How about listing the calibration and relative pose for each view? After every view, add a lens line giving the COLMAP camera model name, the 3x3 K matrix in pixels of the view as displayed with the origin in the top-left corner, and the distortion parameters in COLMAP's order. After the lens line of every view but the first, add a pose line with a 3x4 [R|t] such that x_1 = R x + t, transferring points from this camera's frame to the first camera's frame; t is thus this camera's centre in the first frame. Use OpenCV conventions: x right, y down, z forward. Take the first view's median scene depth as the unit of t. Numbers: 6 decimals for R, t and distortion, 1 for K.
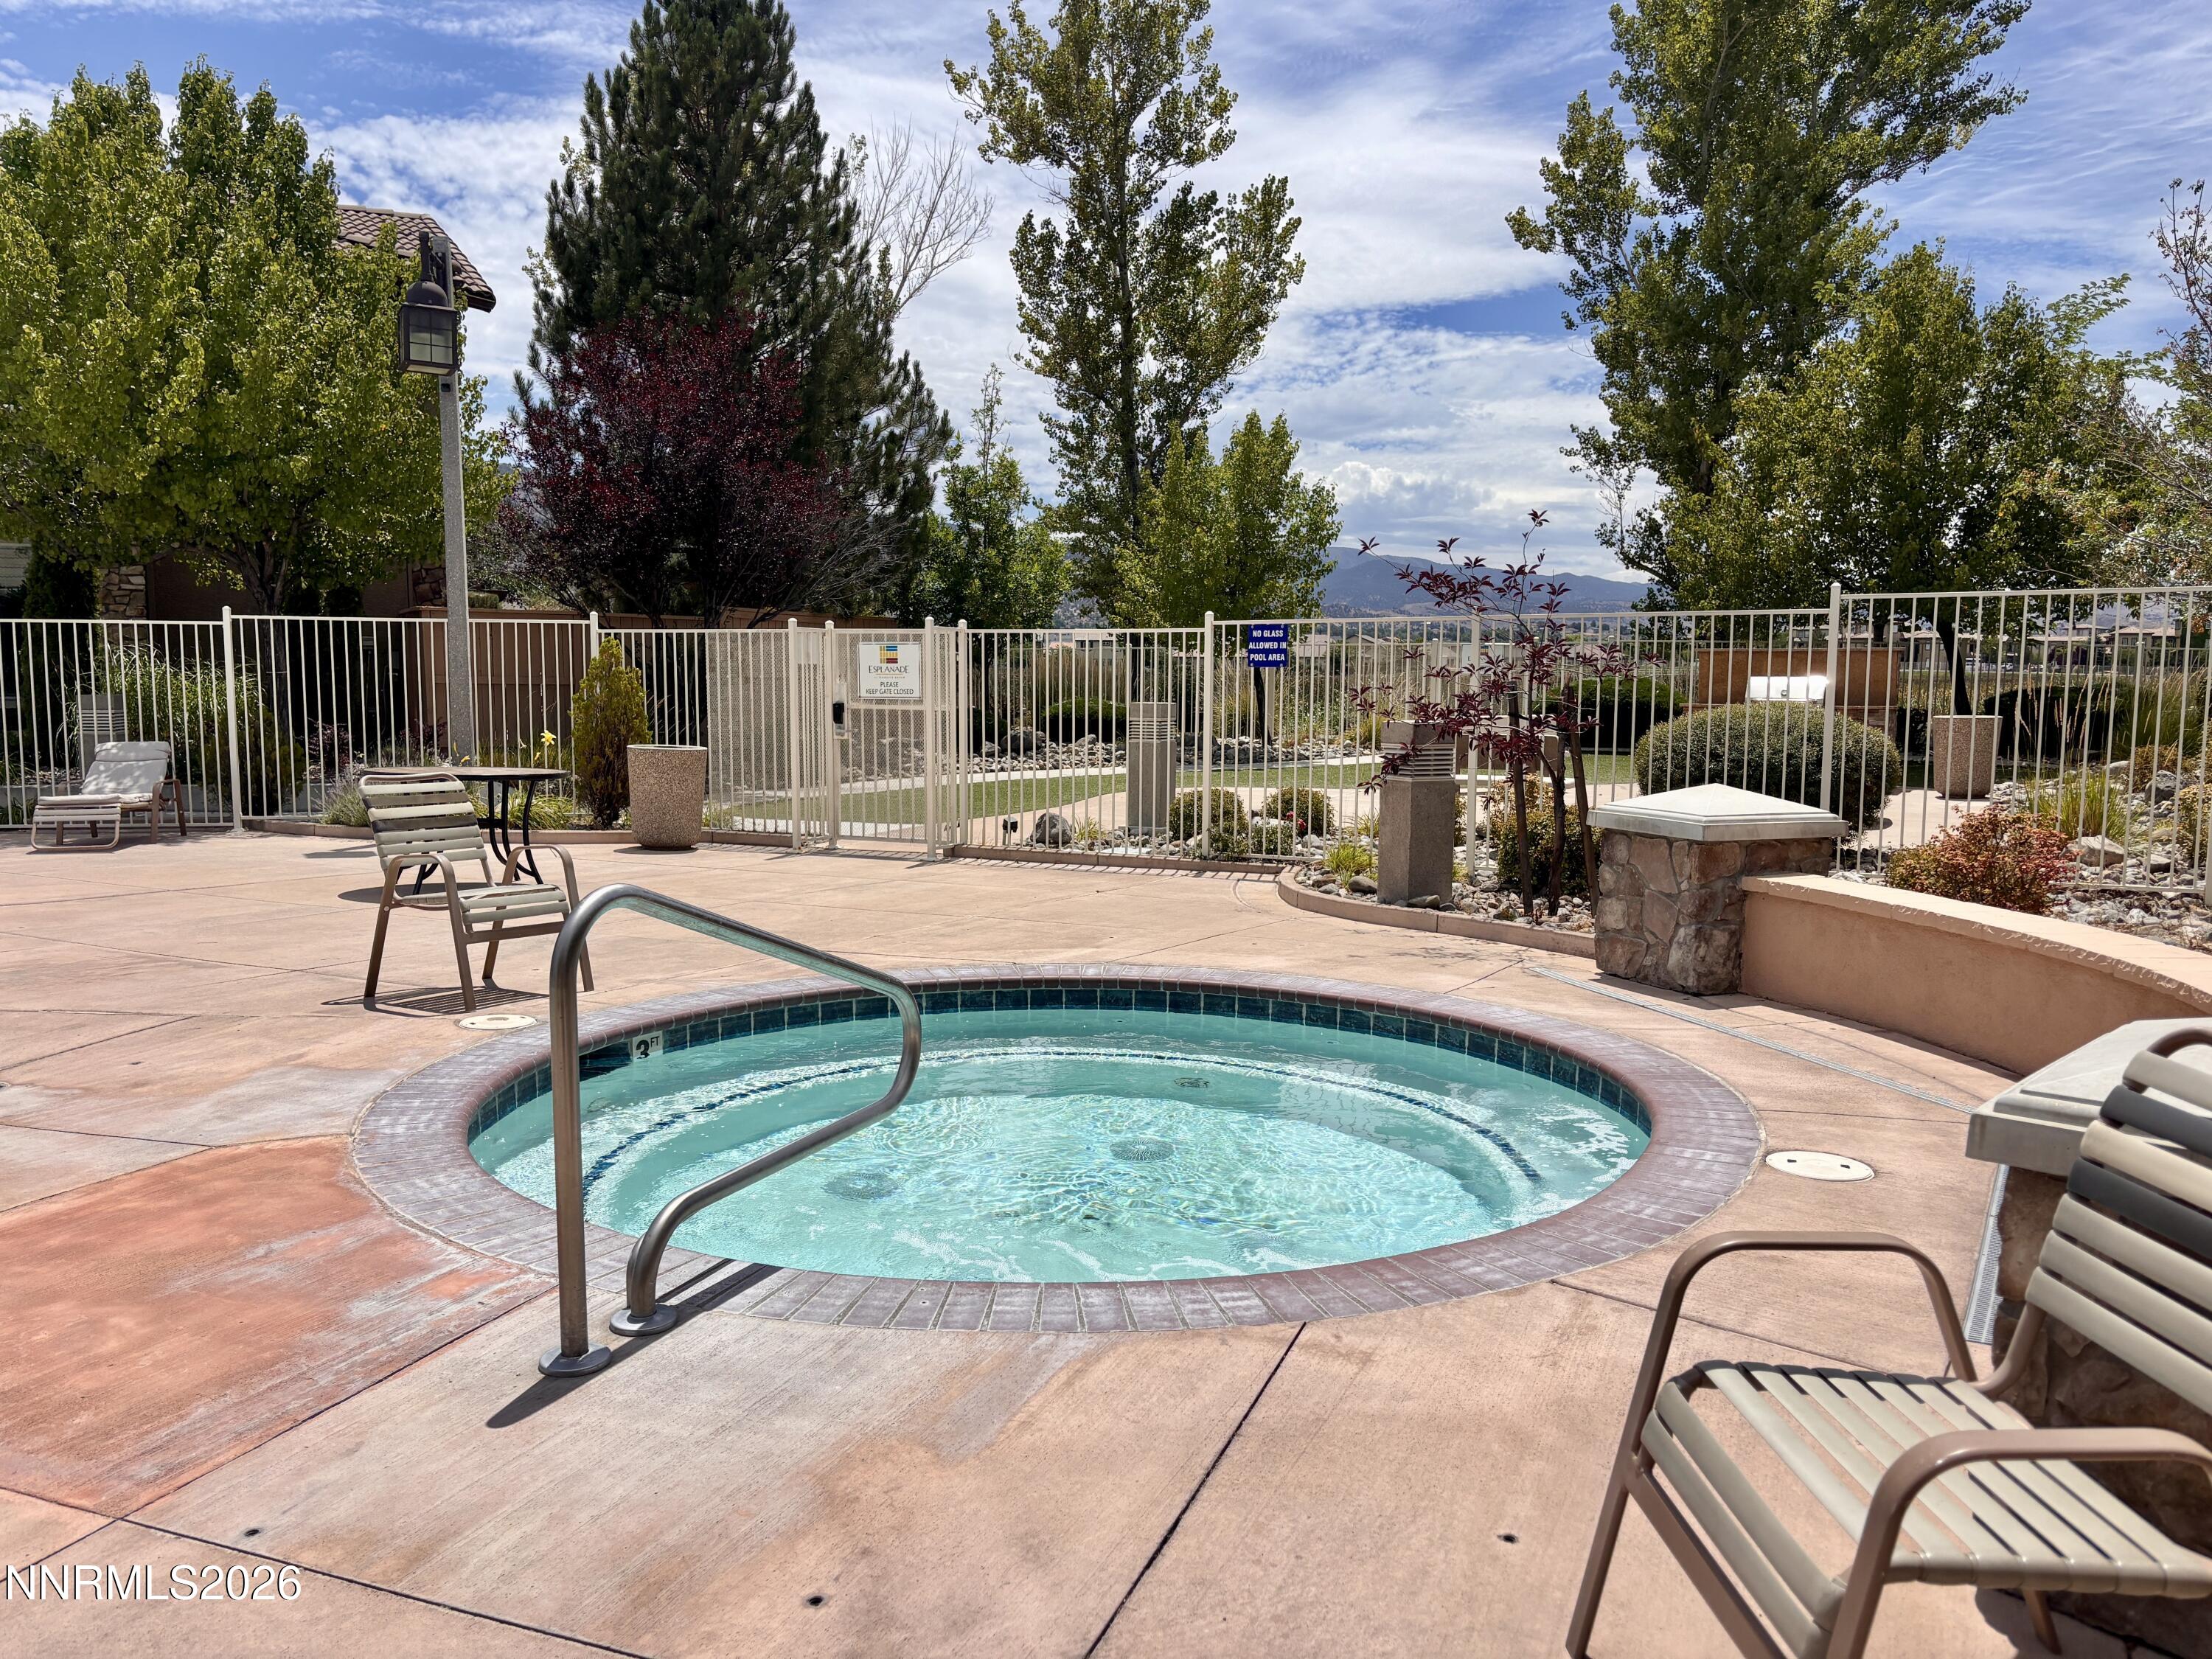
lens RADIAL K [[1664.6, 0, 1039.7], [0, 1664.6, 831.4], [0, 0, 1]] dist [0.058732, -0.064401]
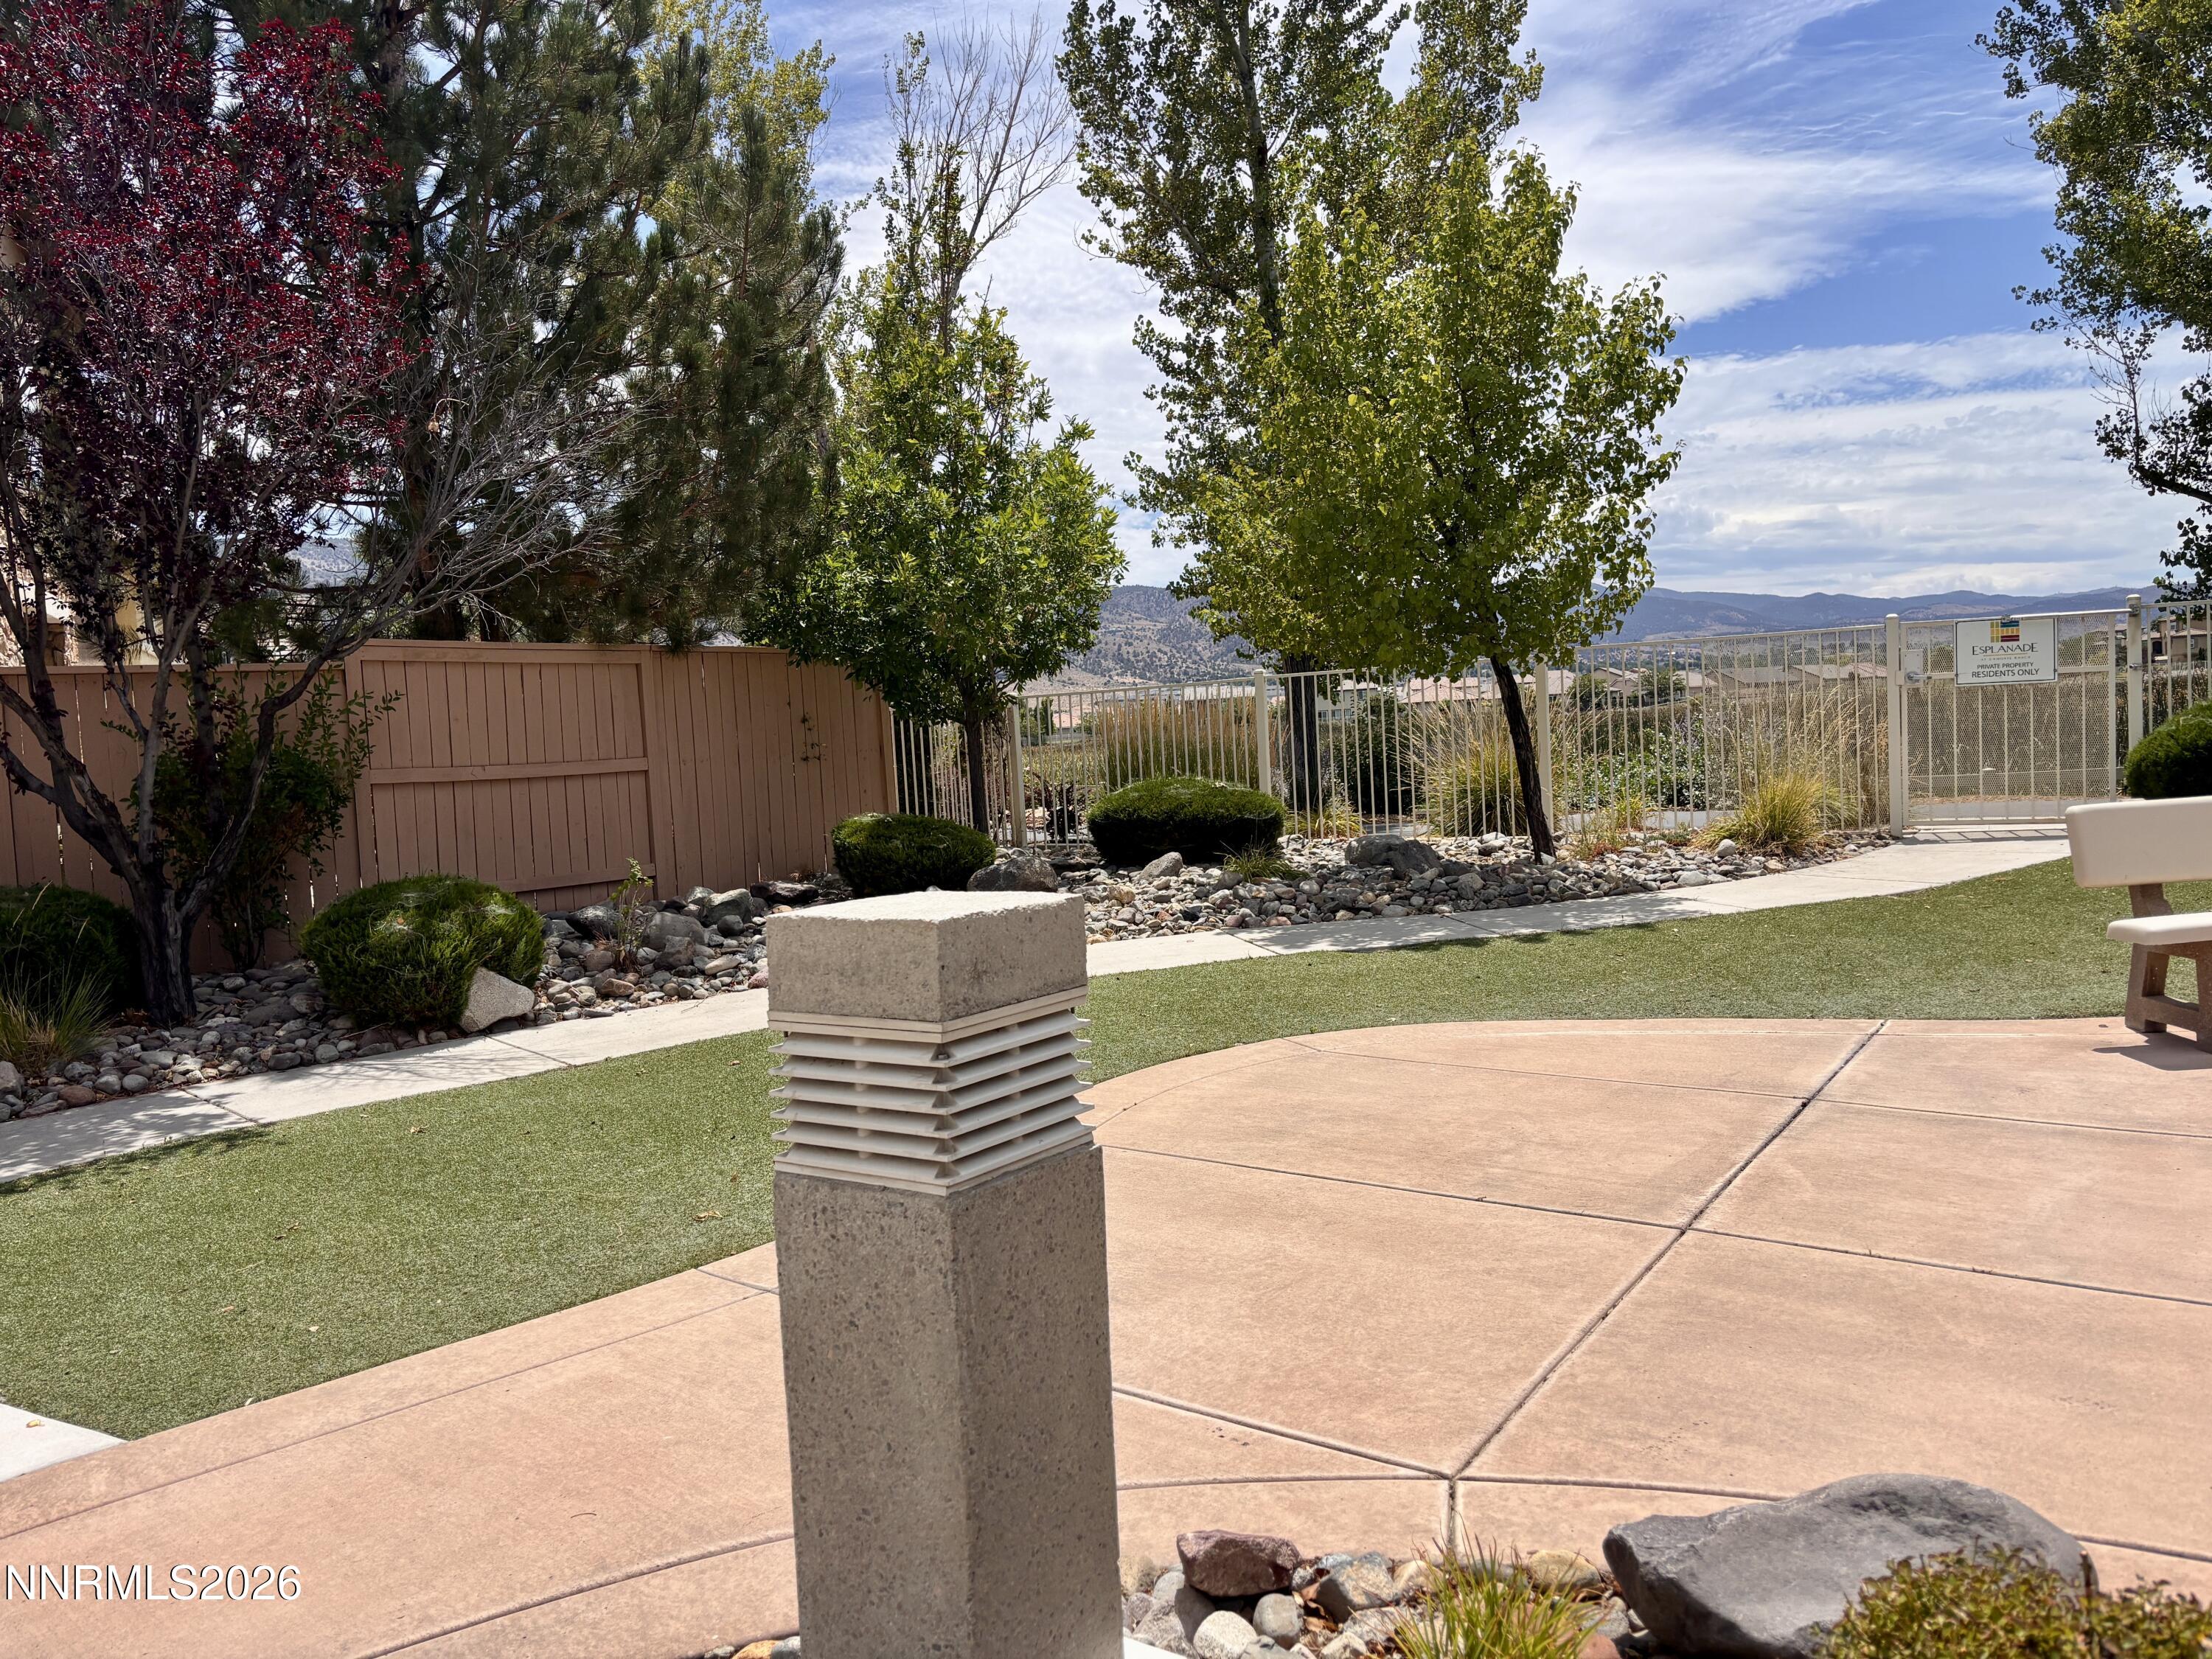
lens RADIAL K [[1657.8, 0, 1099.2], [0, 1657.8, 830.4], [0, 0, 1]] dist [0.055794, -0.064472]
pose [[0.992685, -0.054497, -0.107732, 0.046819], [0.050053, 0.997797, -0.043533, -0.034035], [0.109868, 0.037823, 0.993226, 0.387777]]
